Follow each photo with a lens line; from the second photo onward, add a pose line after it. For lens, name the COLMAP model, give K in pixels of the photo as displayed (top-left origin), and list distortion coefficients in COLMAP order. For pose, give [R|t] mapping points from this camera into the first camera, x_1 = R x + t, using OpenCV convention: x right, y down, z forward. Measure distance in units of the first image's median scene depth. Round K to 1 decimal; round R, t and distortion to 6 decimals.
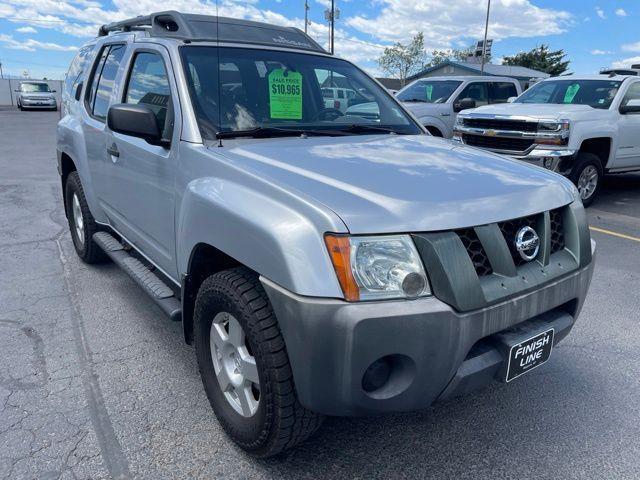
lens RADIAL K [[483.4, 0, 326.4], [0, 483.4, 235.6], [0, 0, 1]] dist [0.066867, -0.092487]
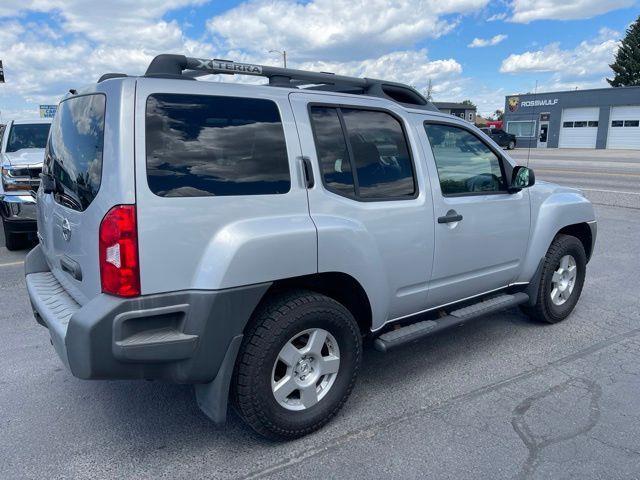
lens RADIAL K [[481.1, 0, 321.1], [0, 481.1, 243.2], [0, 0, 1]] dist [0.079678, -0.114267]
pose [[-0.000945, -0.249083, 0.968482, -1.392006], [0.284307, 0.928449, 0.239064, -0.431044], [-0.958733, 0.275572, 0.069938, 1.167091]]
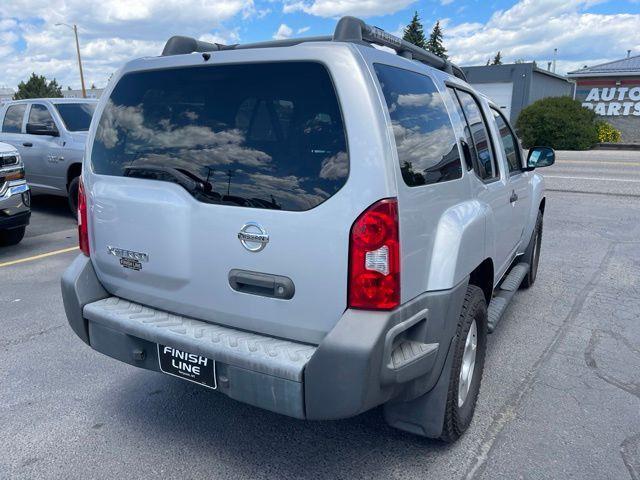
lens RADIAL K [[484.2, 0, 320.0], [0, 484.2, 240.0], [0, 0, 1]] dist [0.062440, -0.089081]
pose [[-0.383658, -0.248820, 0.889323, -1.214281], [0.247716, 0.899995, 0.358672, -0.561634], [-0.889631, 0.357907, -0.283654, 1.664928]]
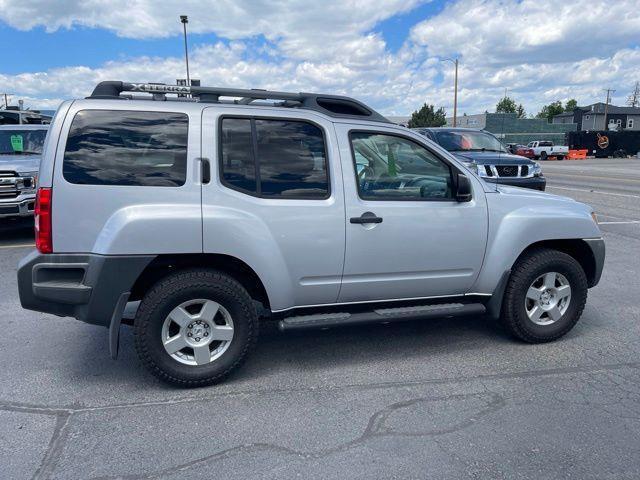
lens RADIAL K [[483.4, 0, 326.4], [0, 483.4, 235.6], [0, 0, 1]] dist [0.066867, -0.092487]
pose [[0.346919, -0.203583, 0.915533, -1.436144], [0.268427, 0.956876, 0.111063, -0.276012], [-0.898662, 0.207224, 0.386606, 0.645526]]
